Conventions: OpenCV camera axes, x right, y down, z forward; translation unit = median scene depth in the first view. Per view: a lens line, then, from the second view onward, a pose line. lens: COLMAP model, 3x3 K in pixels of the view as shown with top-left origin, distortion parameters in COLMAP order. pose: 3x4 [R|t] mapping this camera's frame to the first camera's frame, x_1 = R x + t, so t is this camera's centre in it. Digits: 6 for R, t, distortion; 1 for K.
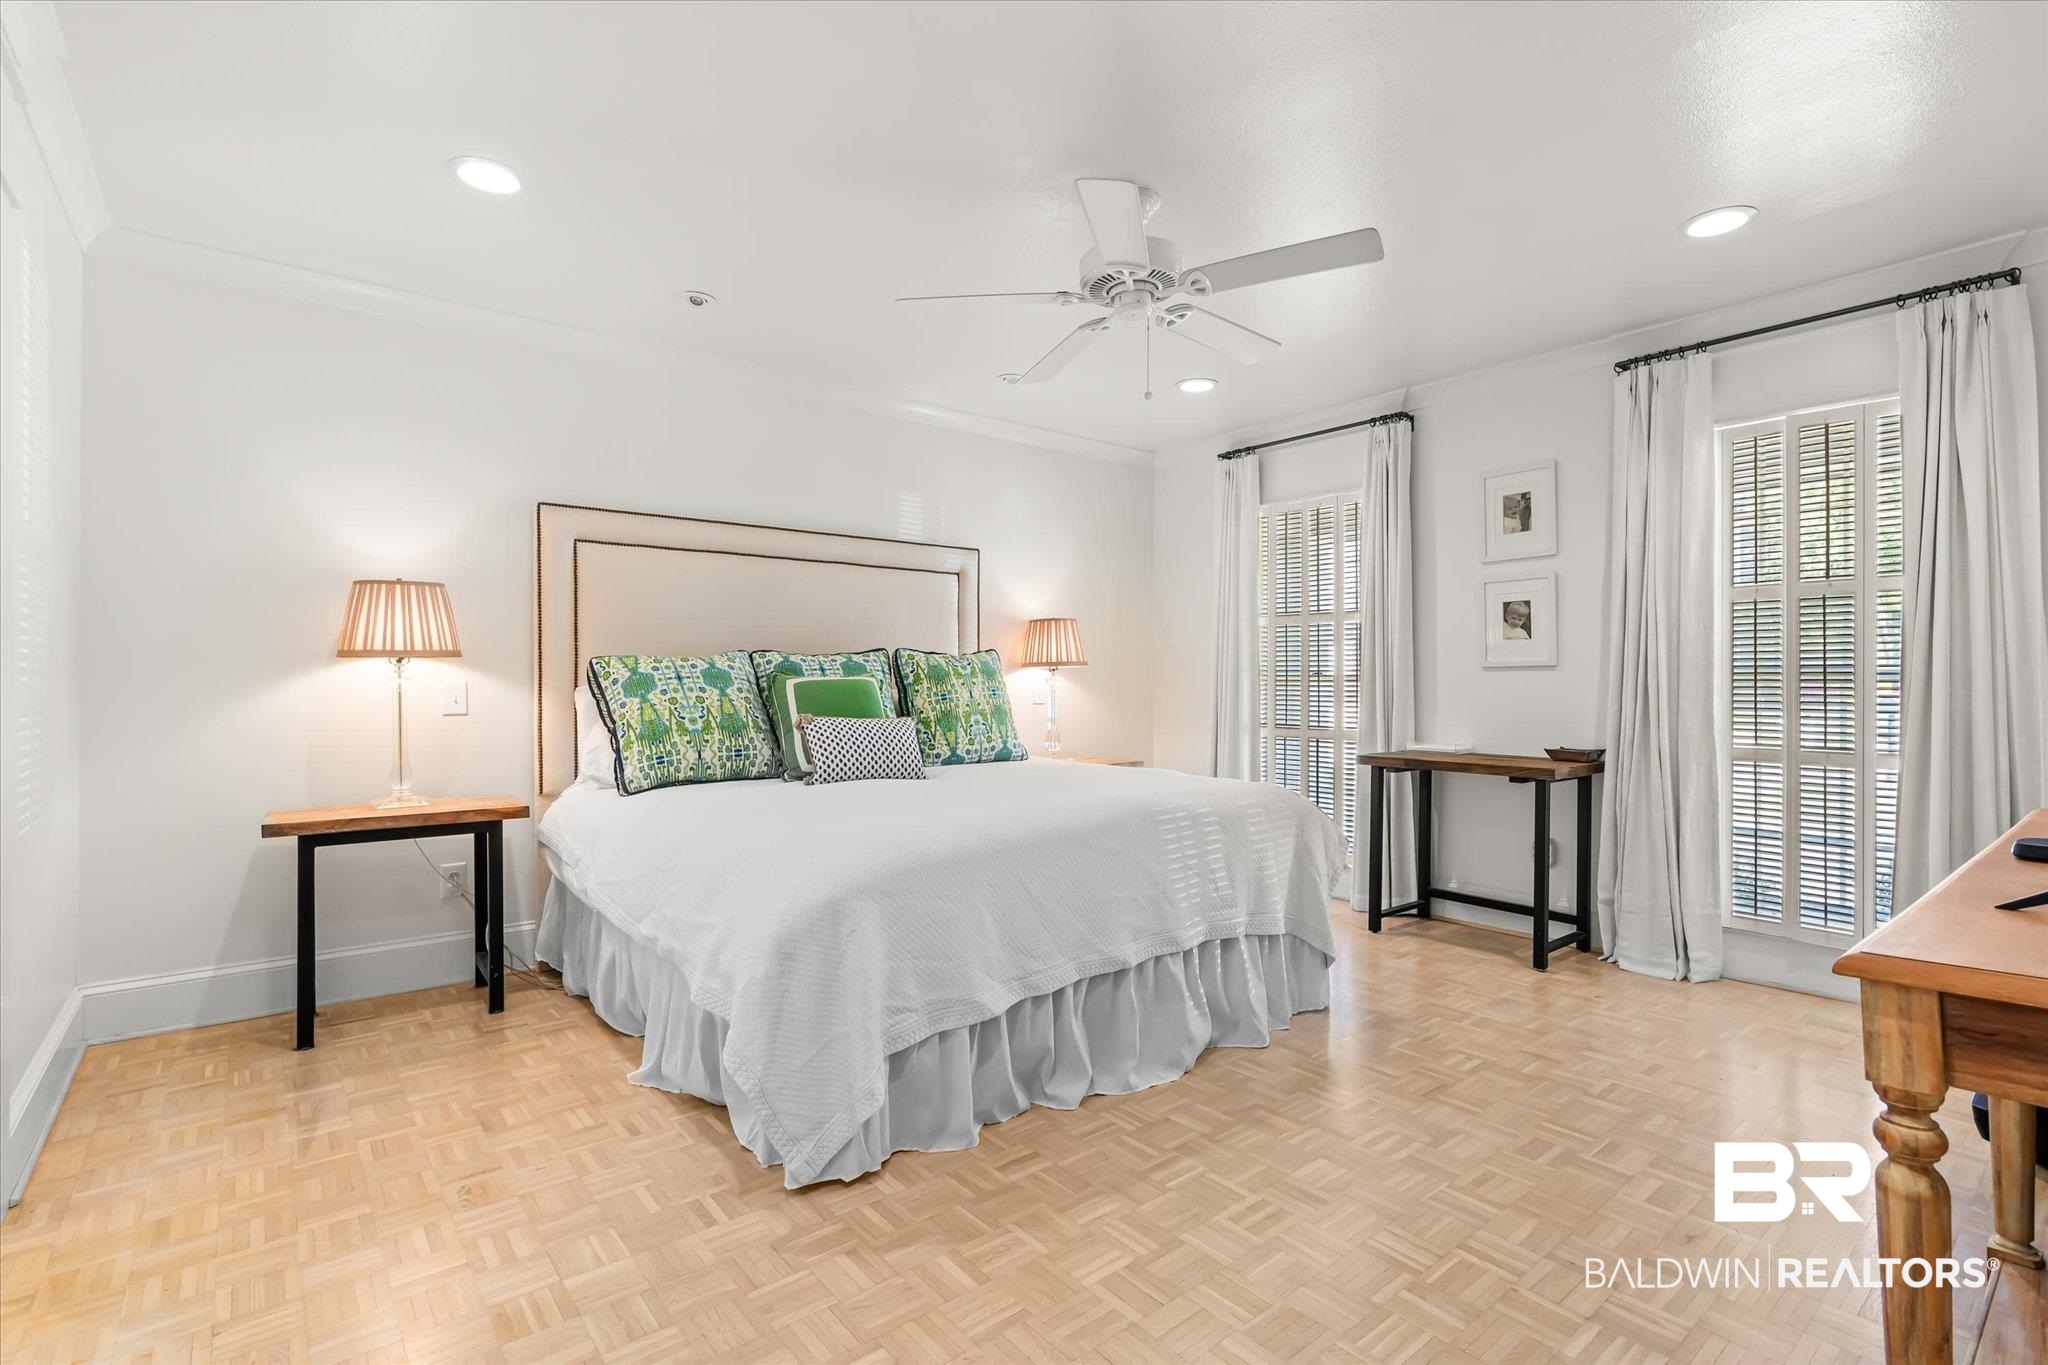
lens RADIAL K [[942.7, 0, 1024.3], [0, 942.7, 681.6], [0, 0, 1]] dist [0.012699, 0.000526]
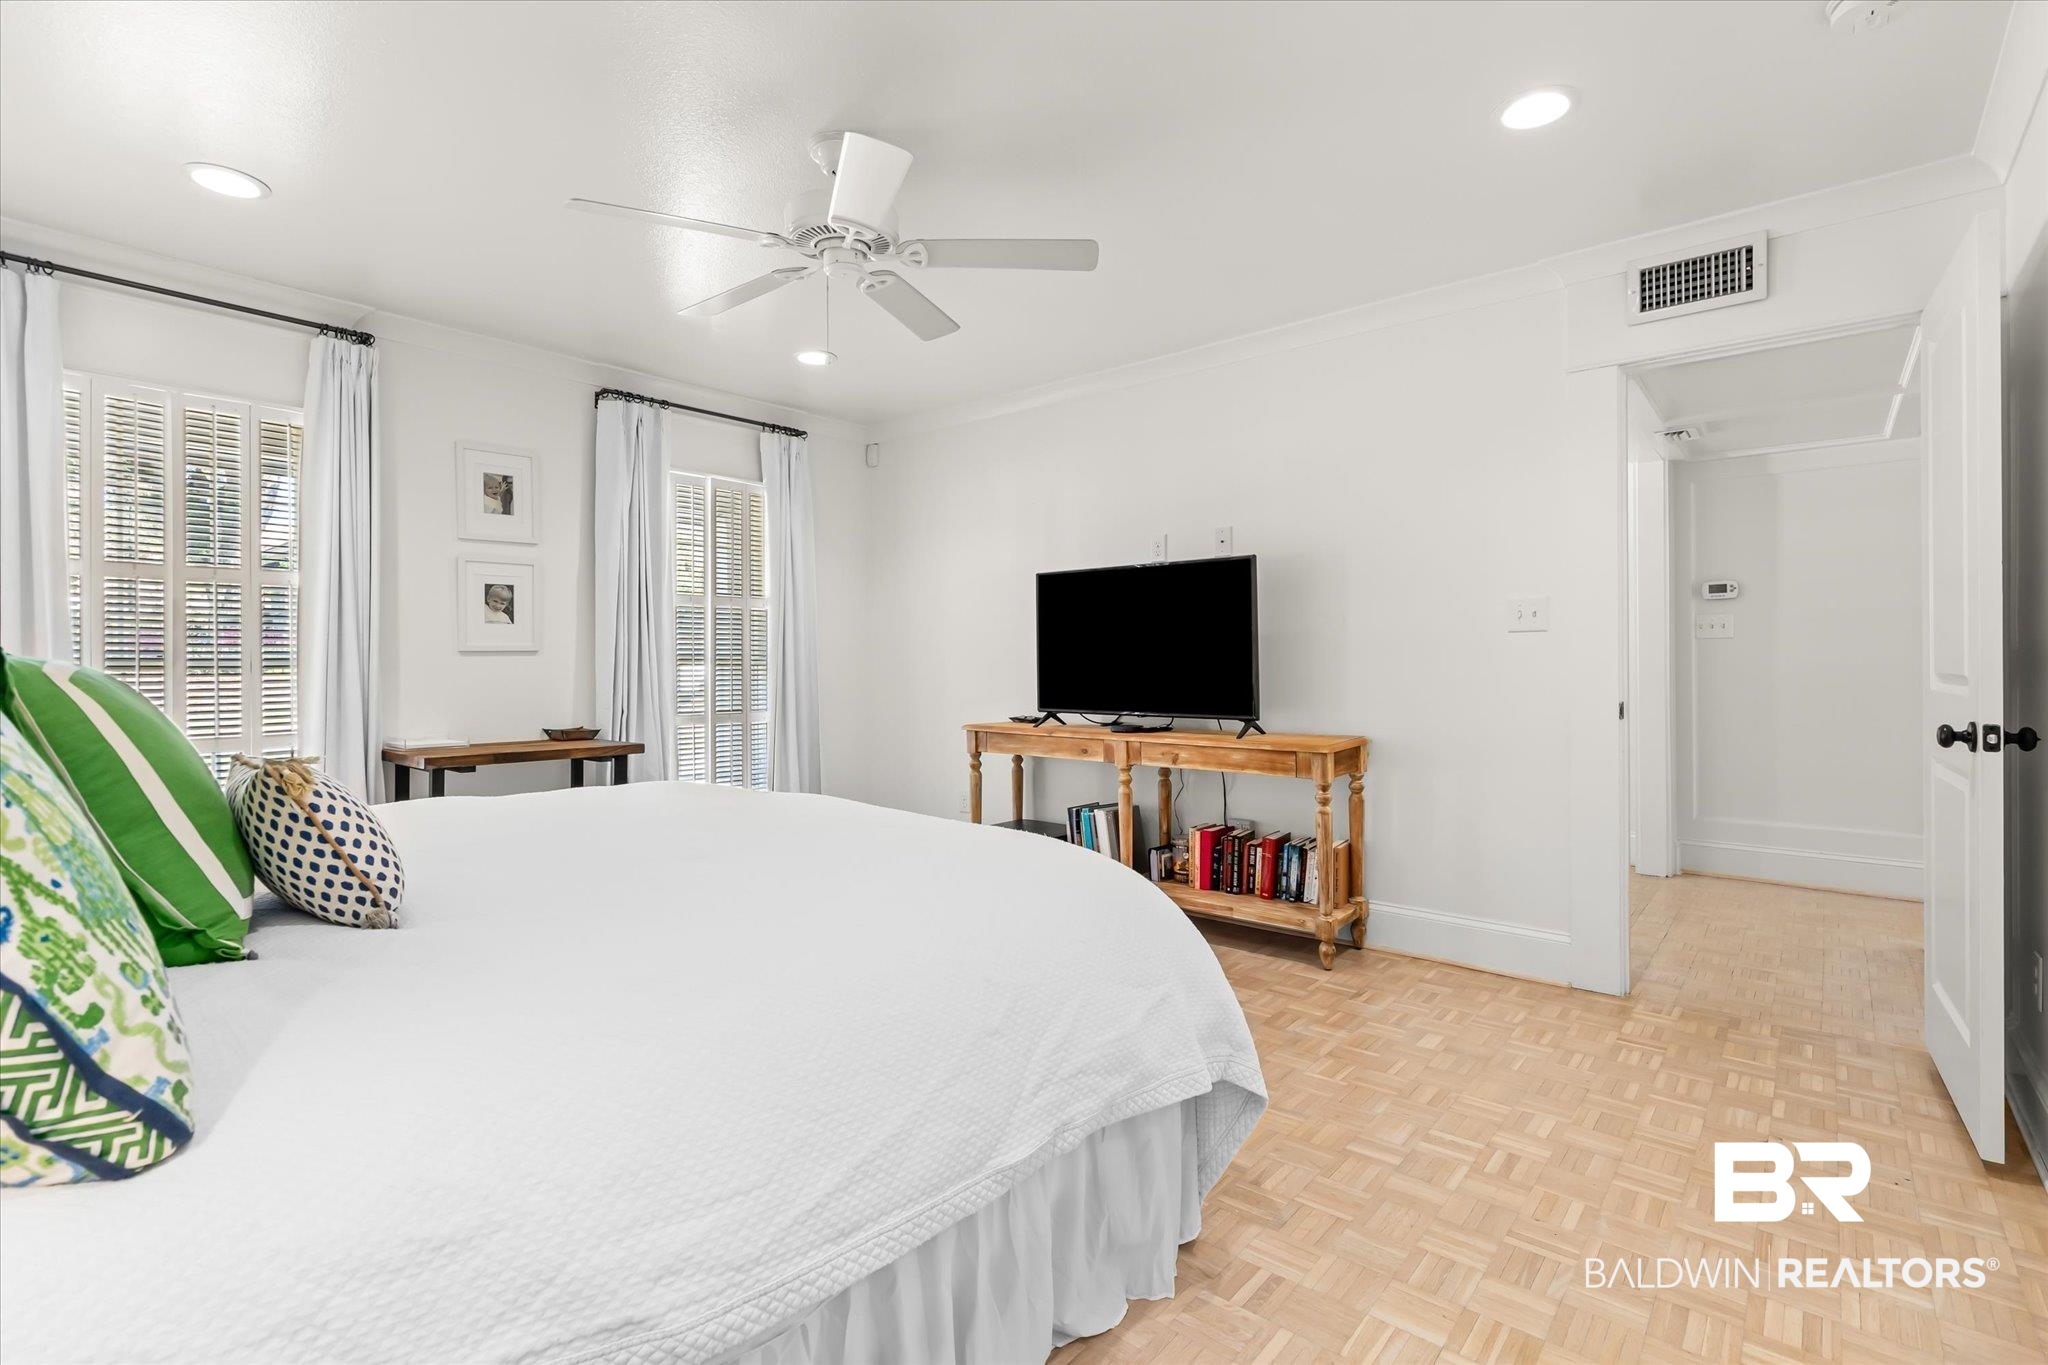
lens RADIAL K [[942.7, 0, 1026.4], [0, 942.7, 662.9], [0, 0, 1]] dist [0.012699, 0.000526]
pose [[-0.179966, 0.000020, 0.983673, -0.542483], [0.006714, 0.999977, 0.001208, -0.001810], [-0.983650, 0.006822, -0.179962, 0.648910]]
